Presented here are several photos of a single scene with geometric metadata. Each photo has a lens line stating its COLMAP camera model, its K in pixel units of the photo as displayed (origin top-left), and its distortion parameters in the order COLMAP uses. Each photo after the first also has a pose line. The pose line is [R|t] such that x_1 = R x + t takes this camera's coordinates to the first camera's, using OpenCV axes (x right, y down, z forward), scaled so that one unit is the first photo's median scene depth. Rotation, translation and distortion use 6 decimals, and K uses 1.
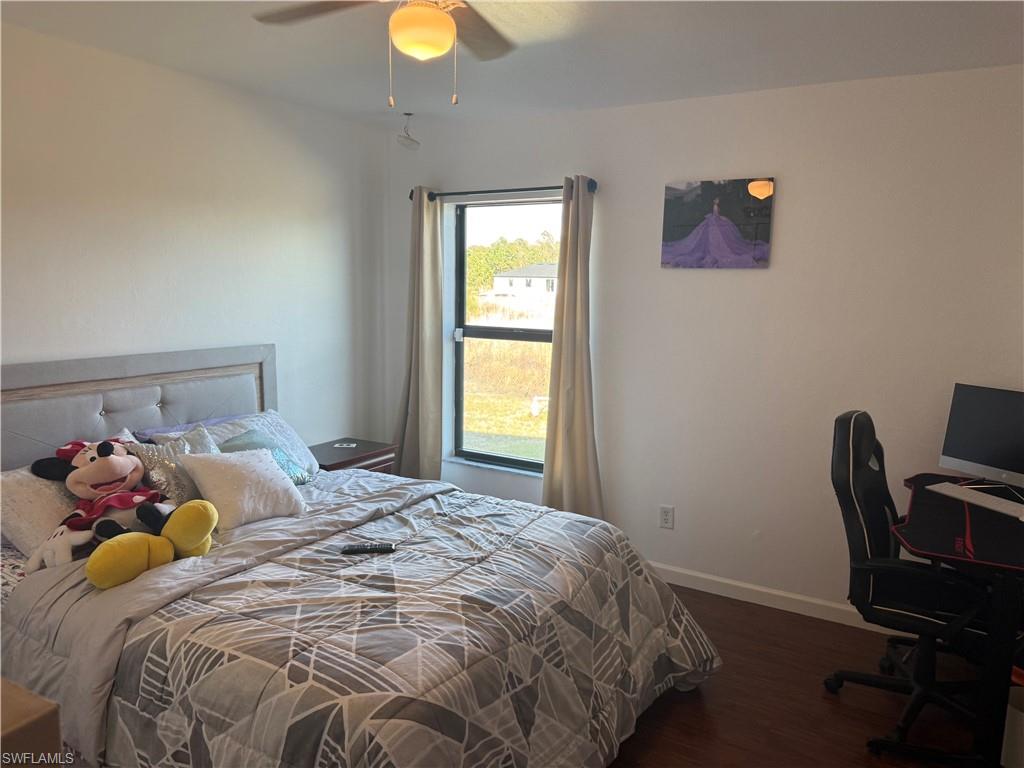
lens RADIAL K [[677.9, 0, 480.4], [0, 677.9, 380.8], [0, 0, 1]] dist [0.060994, -0.075603]
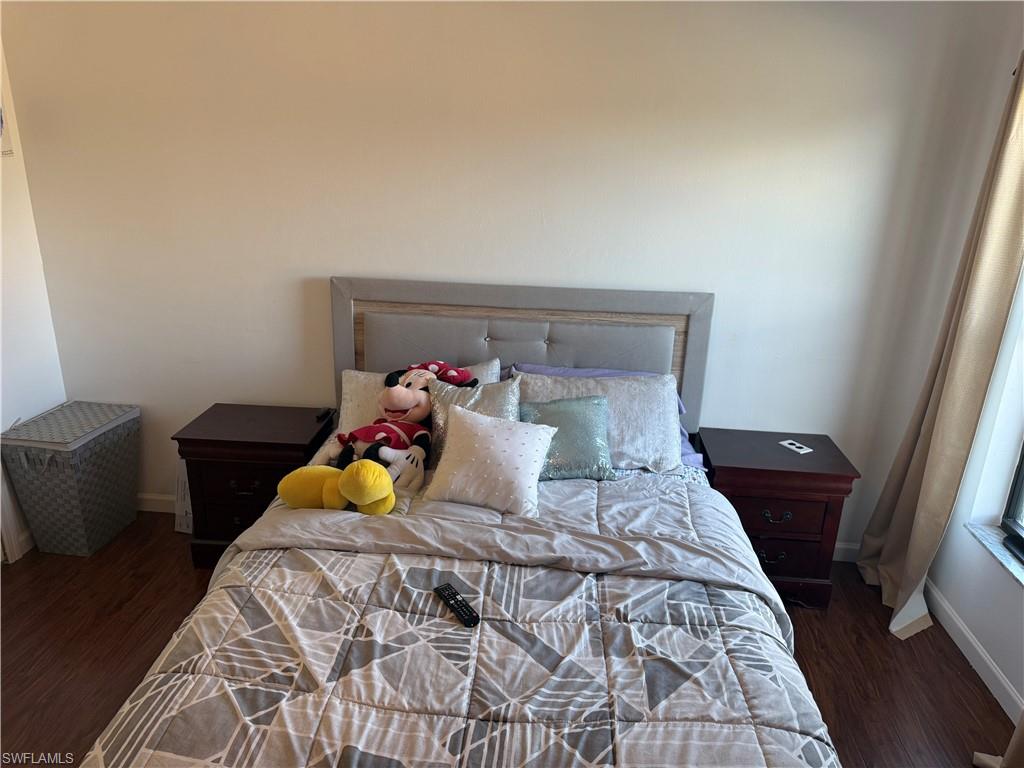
lens RADIAL K [[677.9, 0, 480.4], [0, 677.9, 380.8], [0, 0, 1]] dist [0.060994, -0.075603]
pose [[0.490026, 0.272820, -0.827916, 0.327152], [-0.146830, 0.962025, 0.230107, -0.135213], [0.859253, 0.008804, 0.511475, 0.508129]]
